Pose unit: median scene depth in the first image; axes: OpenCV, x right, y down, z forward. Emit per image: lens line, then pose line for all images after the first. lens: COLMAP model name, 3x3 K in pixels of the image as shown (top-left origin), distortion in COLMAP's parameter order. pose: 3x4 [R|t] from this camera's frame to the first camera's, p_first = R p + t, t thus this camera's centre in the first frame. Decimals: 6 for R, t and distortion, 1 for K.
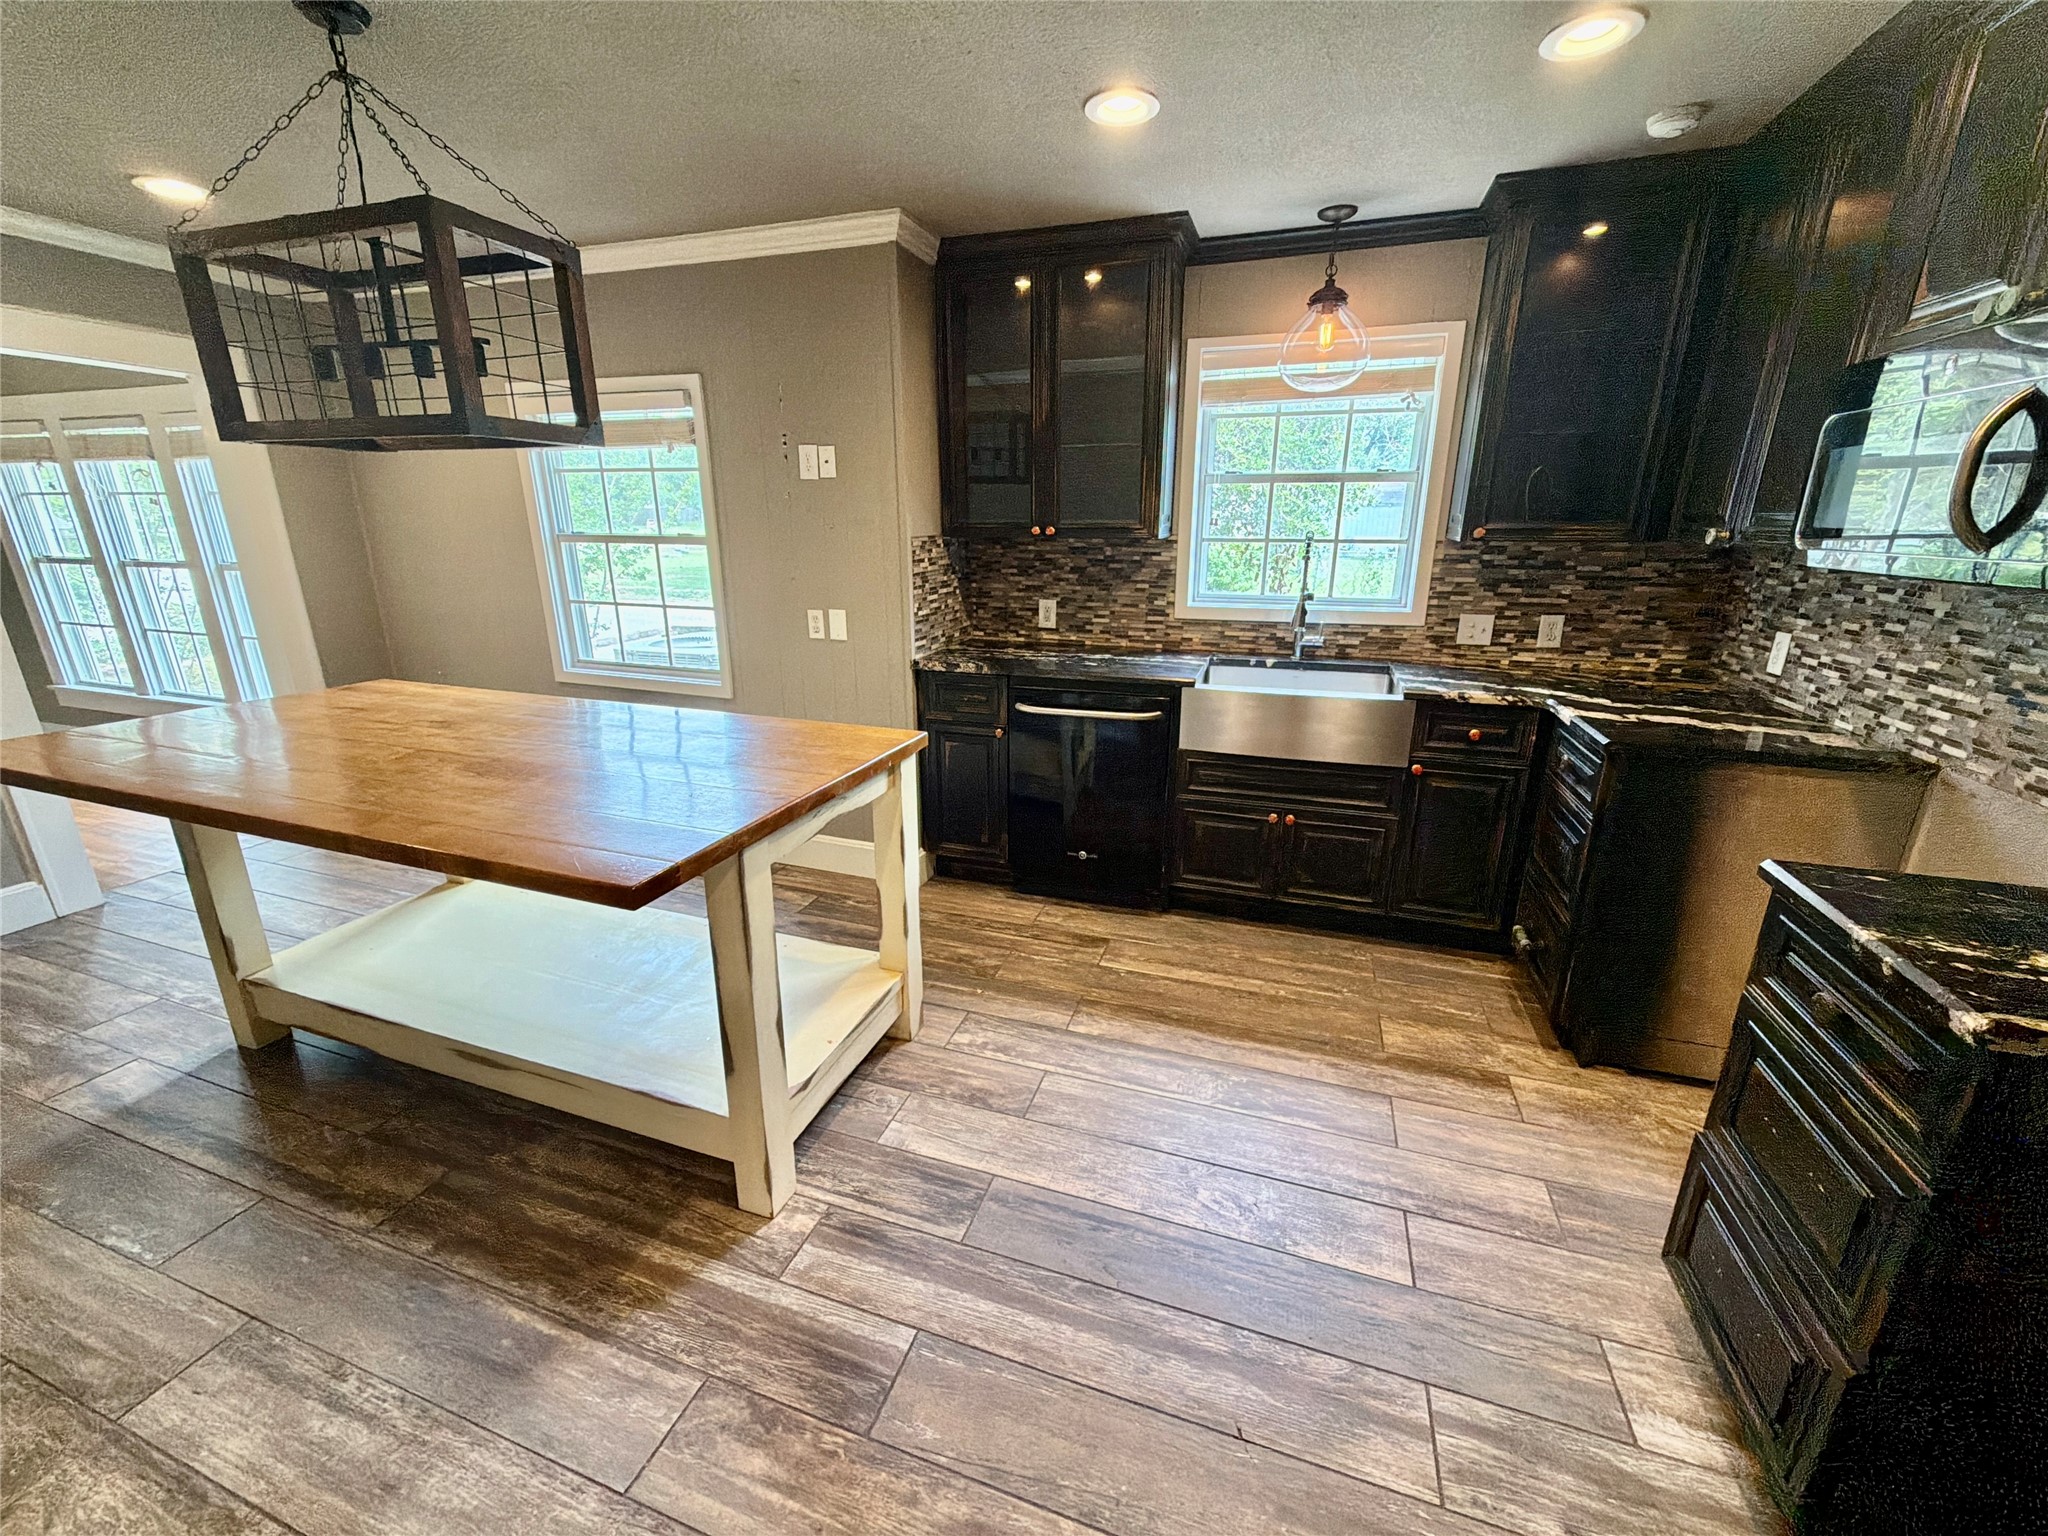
lens RADIAL K [[815.9, 0, 1018.5], [0, 815.9, 765.1], [0, 0, 1]] dist [0.000486, -0.000116]
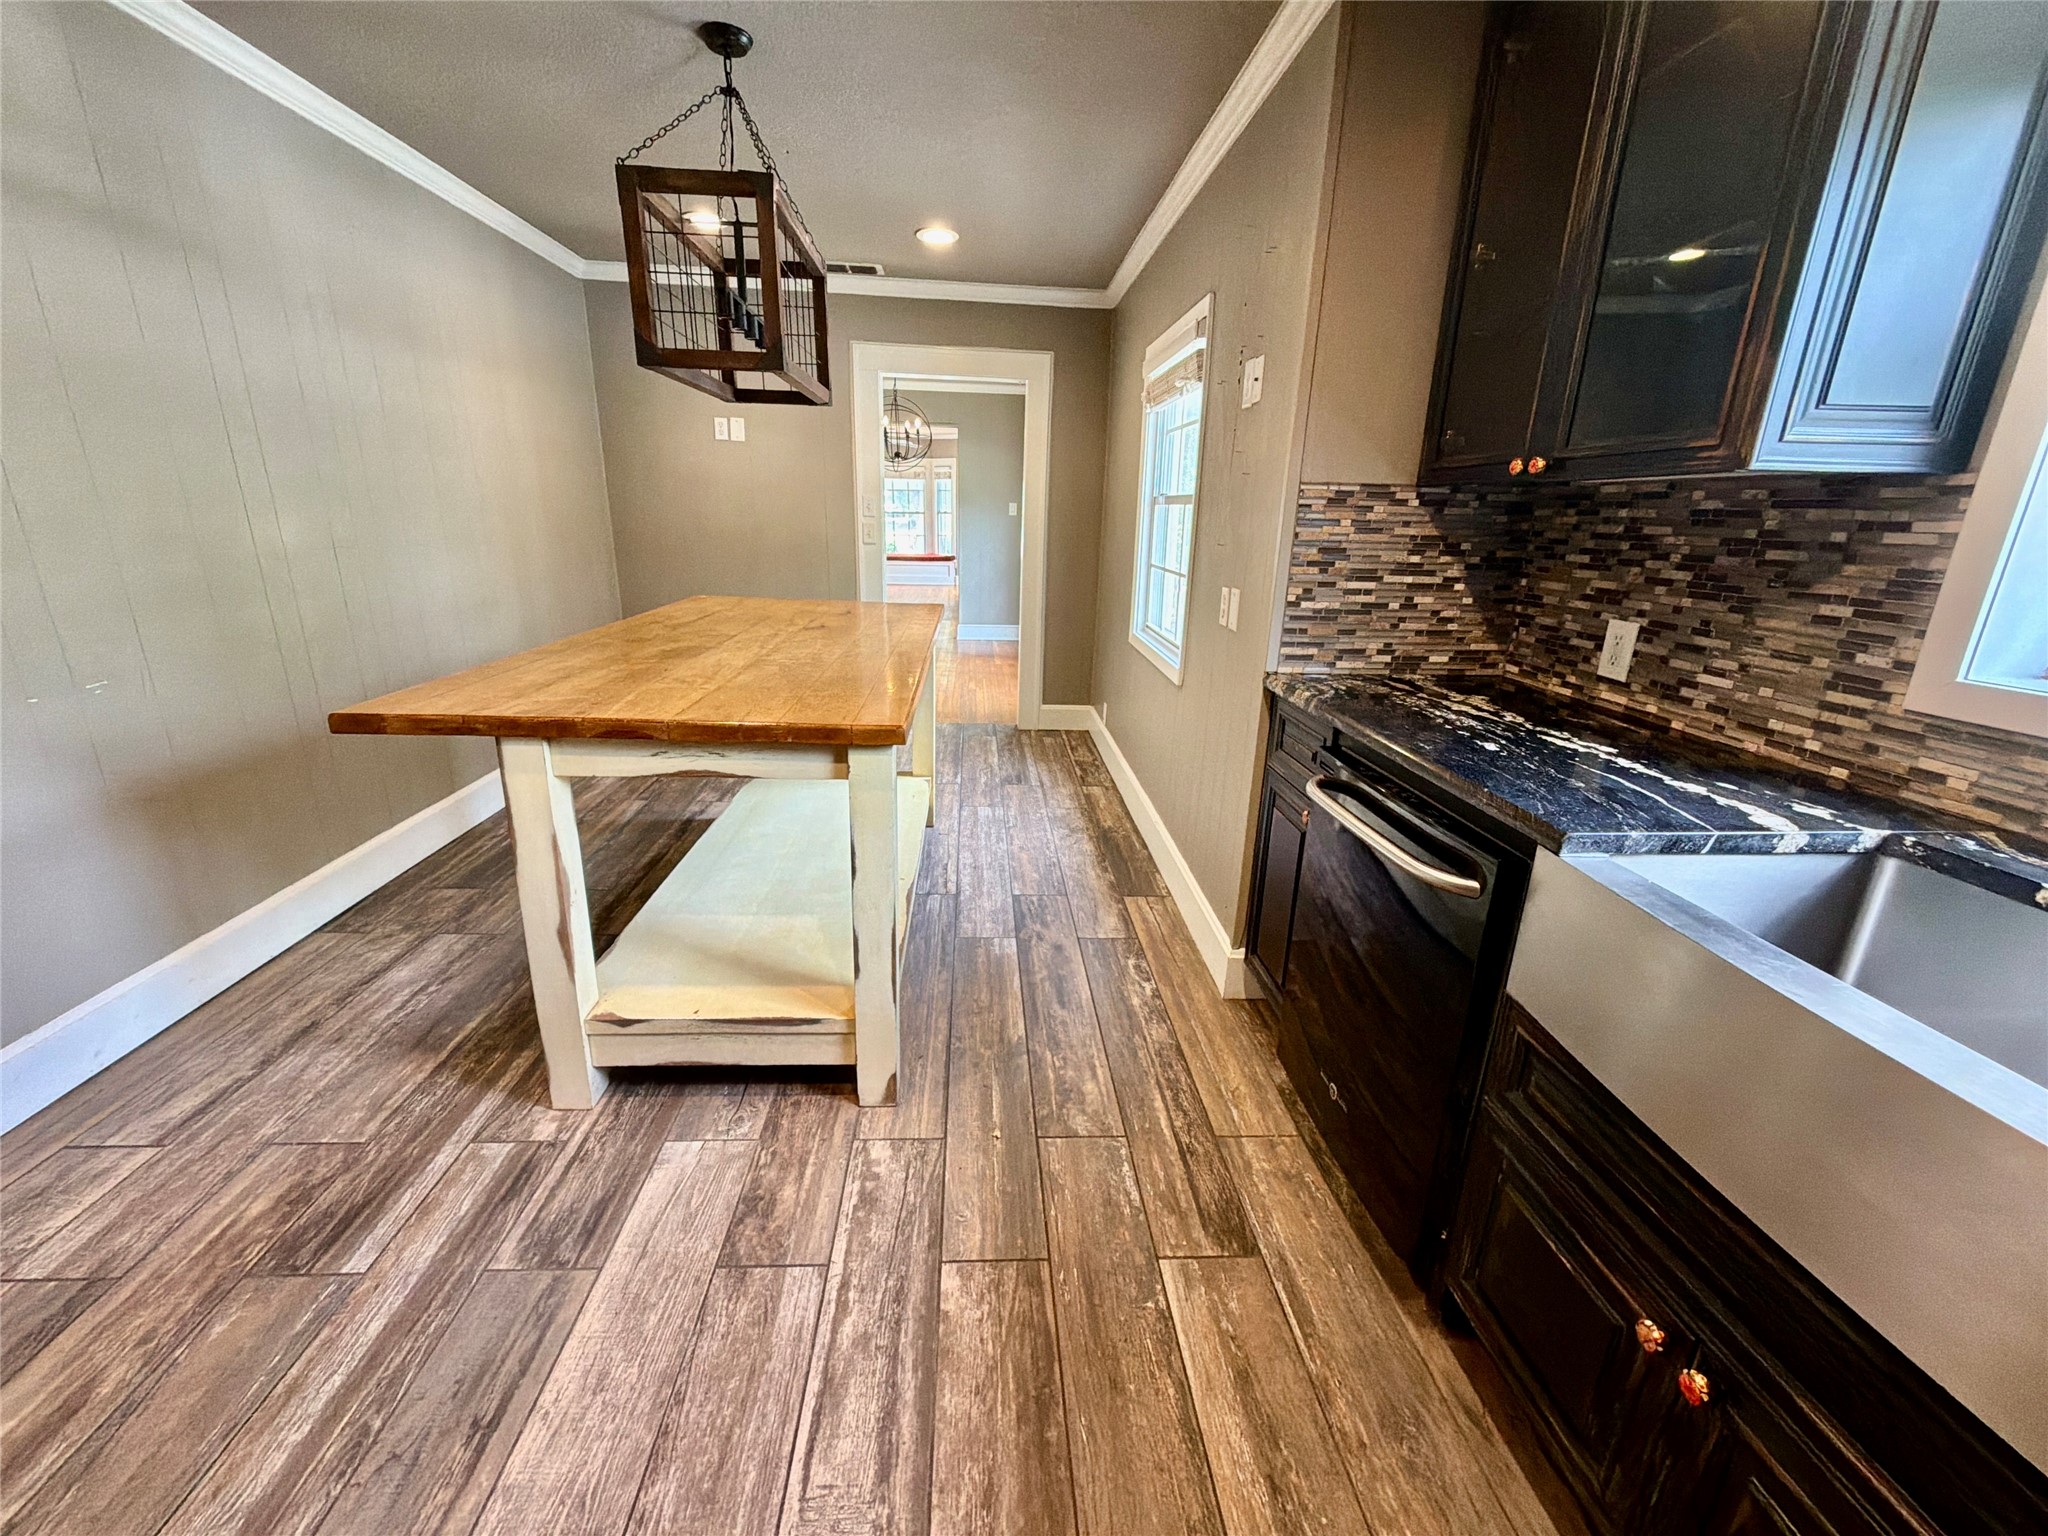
lens RADIAL K [[815.9, 0, 1018.2], [0, 815.9, 766.8], [0, 0, 1]] dist [0.000486, -0.000116]
pose [[0.378547, 0.283332, -0.881150, 0.459722], [-0.293830, 0.939538, 0.175876, -0.132205], [0.877705, 0.192331, 0.438911, 0.638758]]
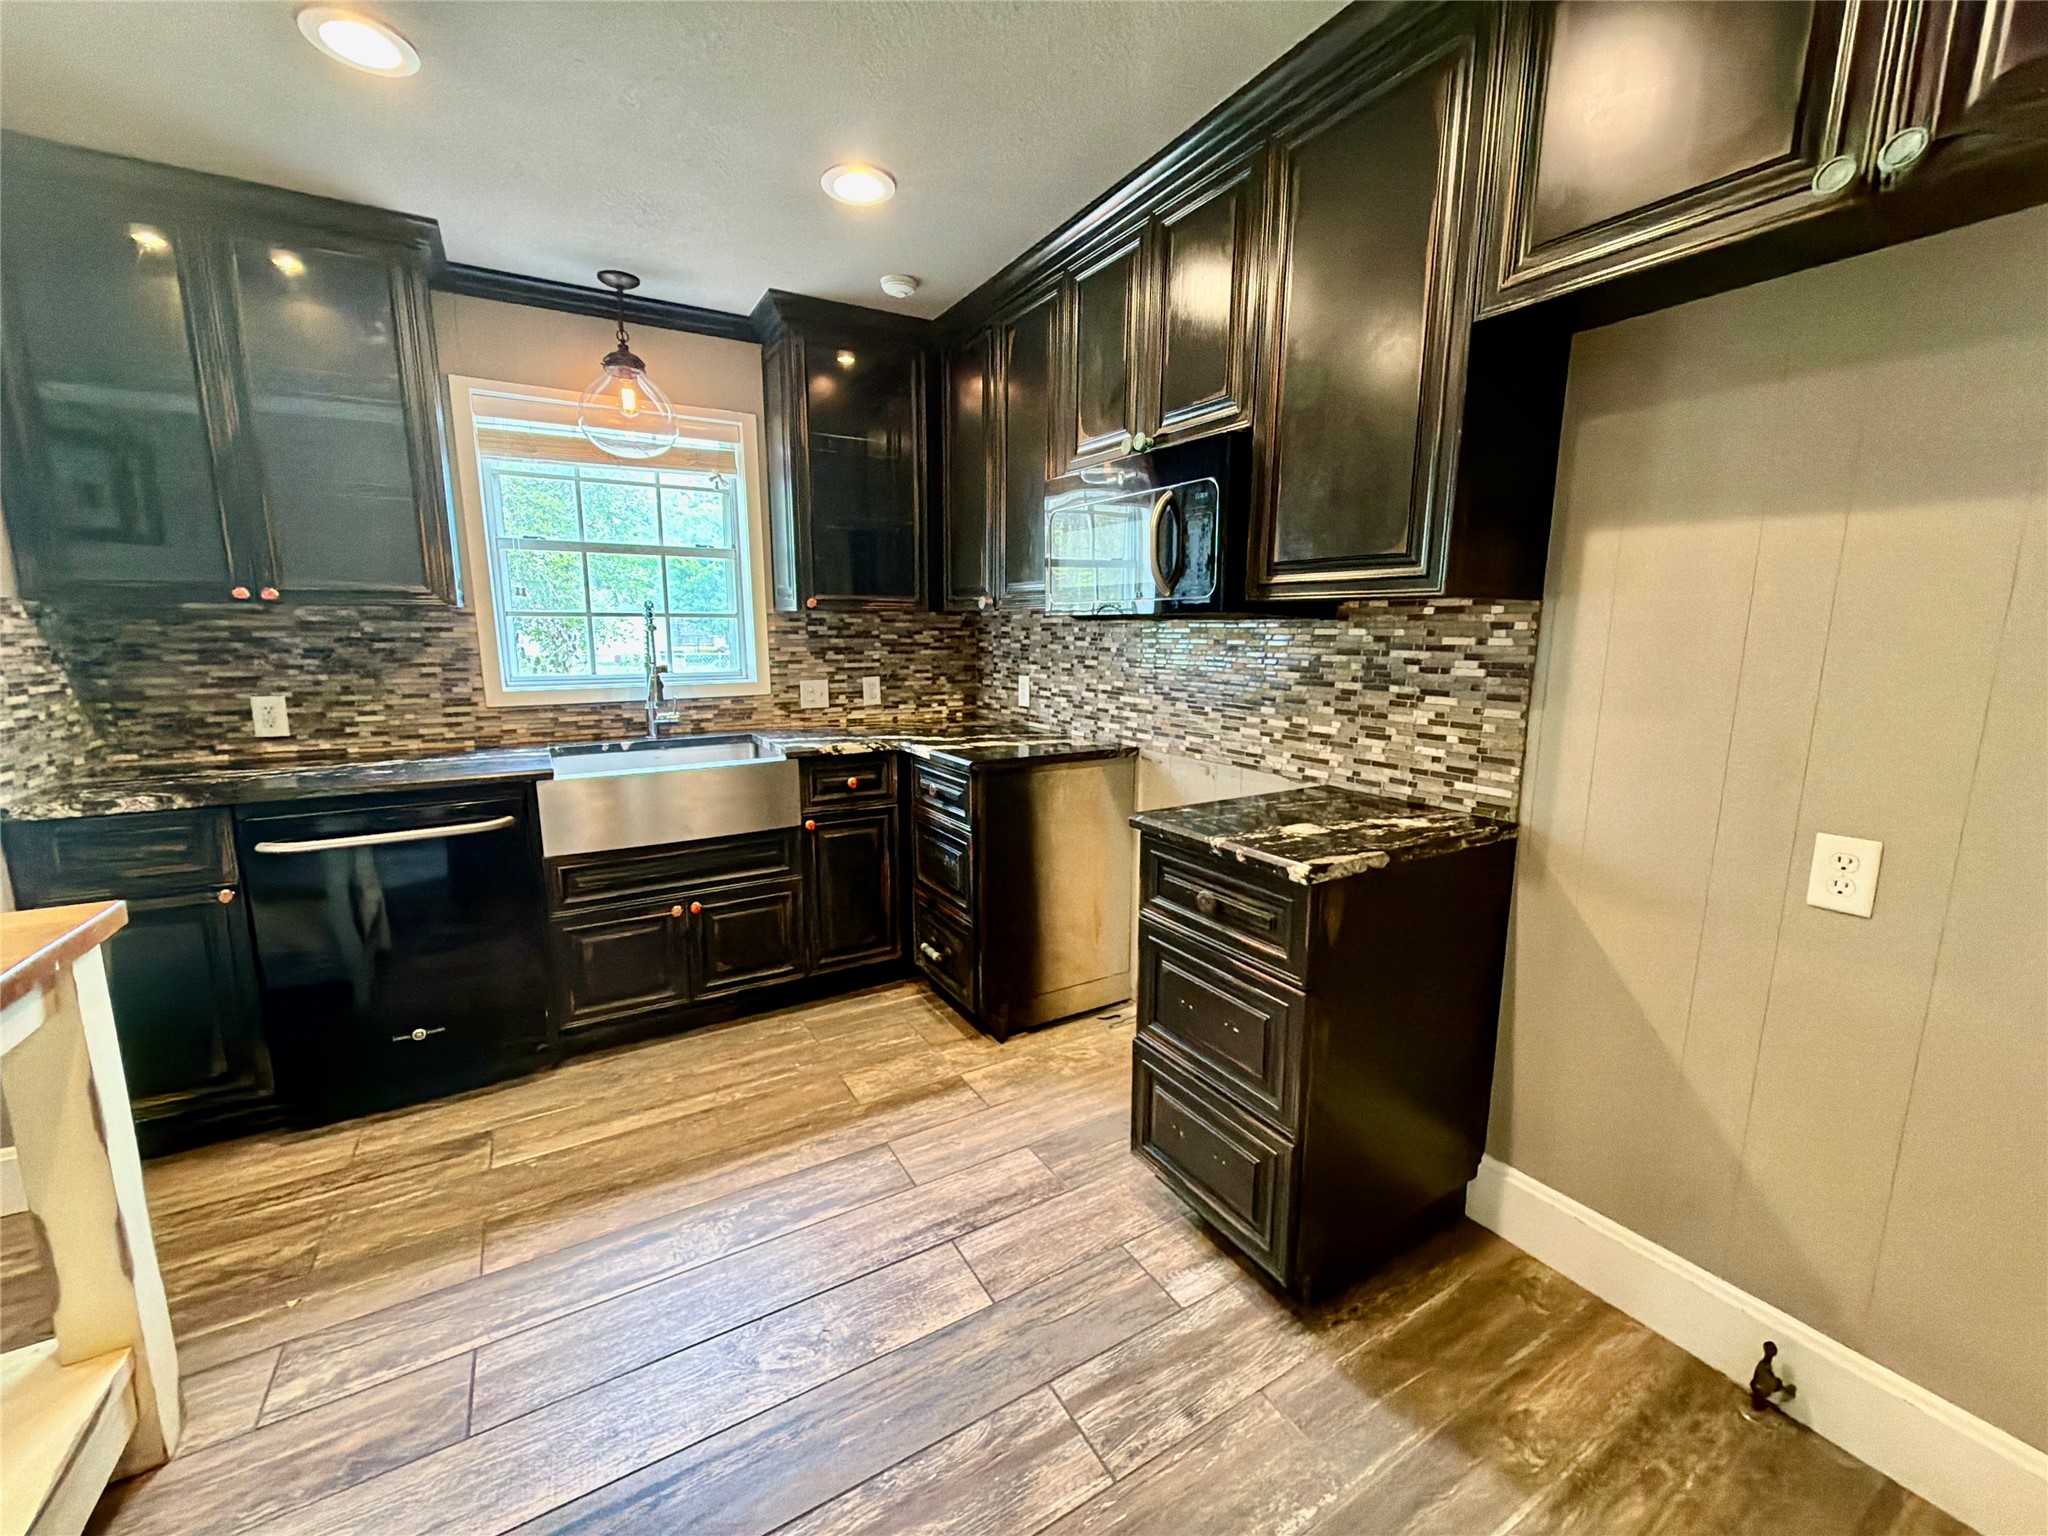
lens RADIAL K [[815.9, 0, 1017.6], [0, 815.9, 765.2], [0, 0, 1]] dist [0.000486, -0.000116]
pose [[0.652363, -0.125537, 0.747438, -0.097003], [0.219031, 0.975334, -0.027357, 0.016808], [-0.725567, 0.181559, 0.663768, 0.115076]]
